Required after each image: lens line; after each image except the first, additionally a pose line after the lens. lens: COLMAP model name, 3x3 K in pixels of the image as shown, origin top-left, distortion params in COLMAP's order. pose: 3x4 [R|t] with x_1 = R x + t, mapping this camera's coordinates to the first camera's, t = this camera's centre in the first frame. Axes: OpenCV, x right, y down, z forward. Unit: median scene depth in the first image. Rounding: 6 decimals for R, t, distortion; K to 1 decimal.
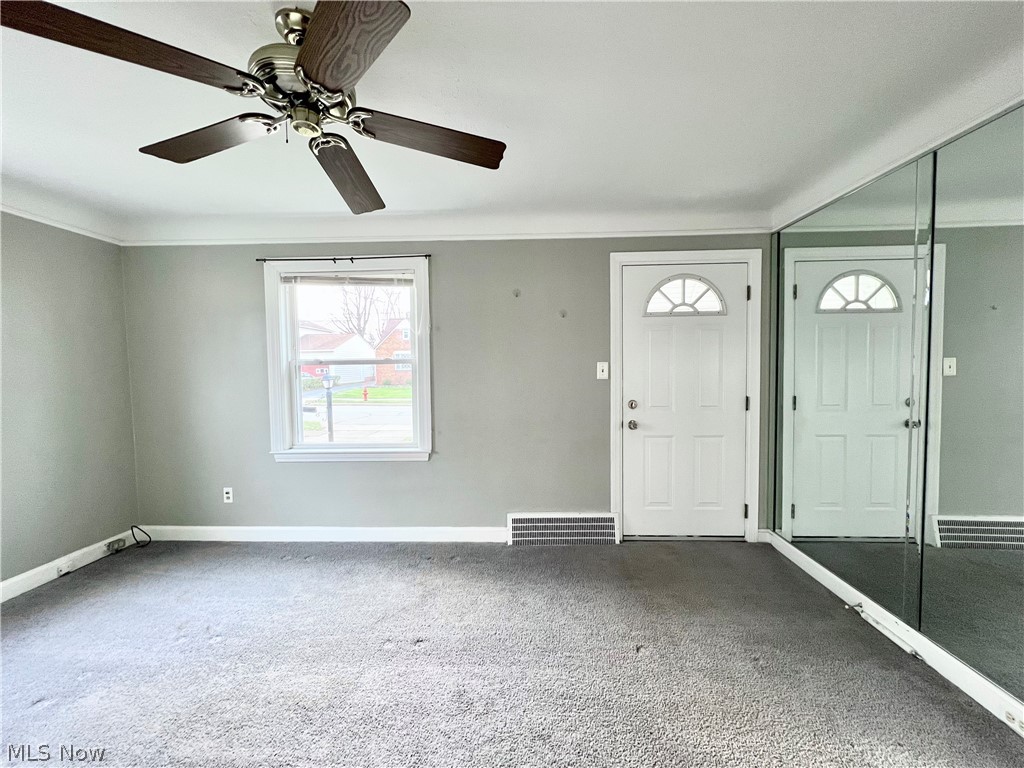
lens RADIAL K [[400.1, 0, 510.8], [0, 400.1, 386.8], [0, 0, 1]] dist [0.002250, 0.000206]
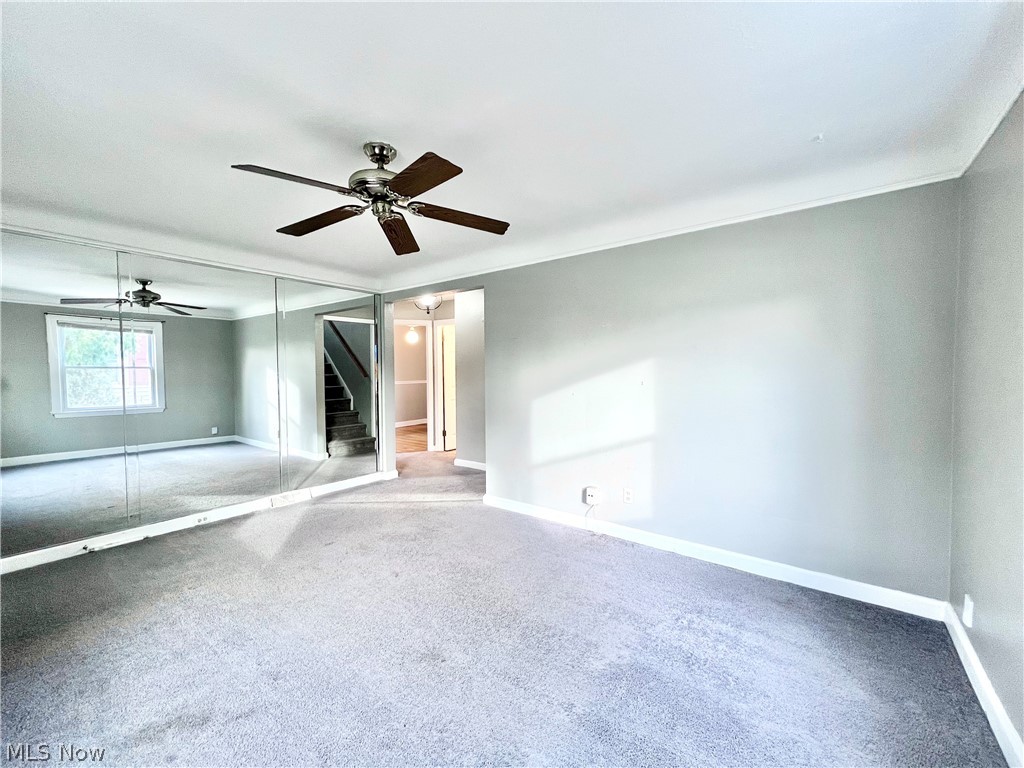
lens RADIAL K [[410.7, 0, 512.1], [0, 410.7, 381.7], [0, 0, 1]] dist [0.000659, 0.000062]
pose [[-0.816507, -0.000886, 0.577335, -0.821003], [0.038274, 0.997716, 0.055661, -0.039413], [-0.576066, 0.067544, -0.814608, 0.898601]]
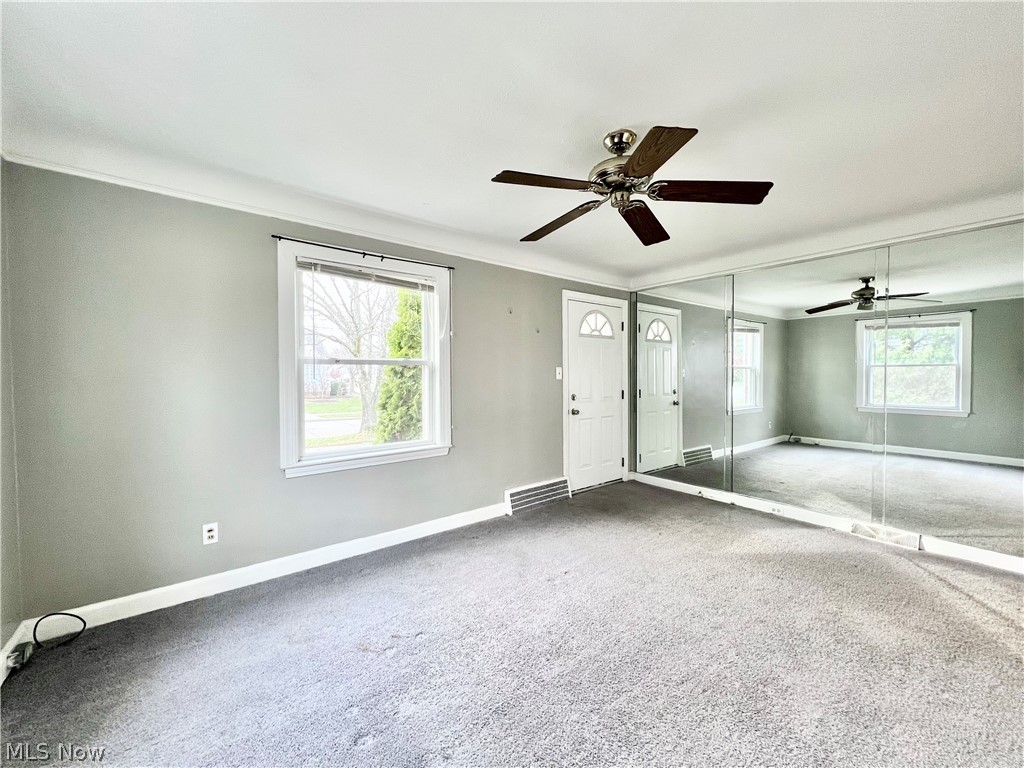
lens RADIAL K [[410.7, 0, 512.1], [0, 410.7, 381.7], [0, 0, 1]] dist [0.000659, 0.000062]
pose [[0.757207, -0.003554, 0.653165, -0.817119], [0.018773, 0.999691, -0.016324, 0.008018], [-0.652905, 0.024622, 0.757039, 0.038241]]
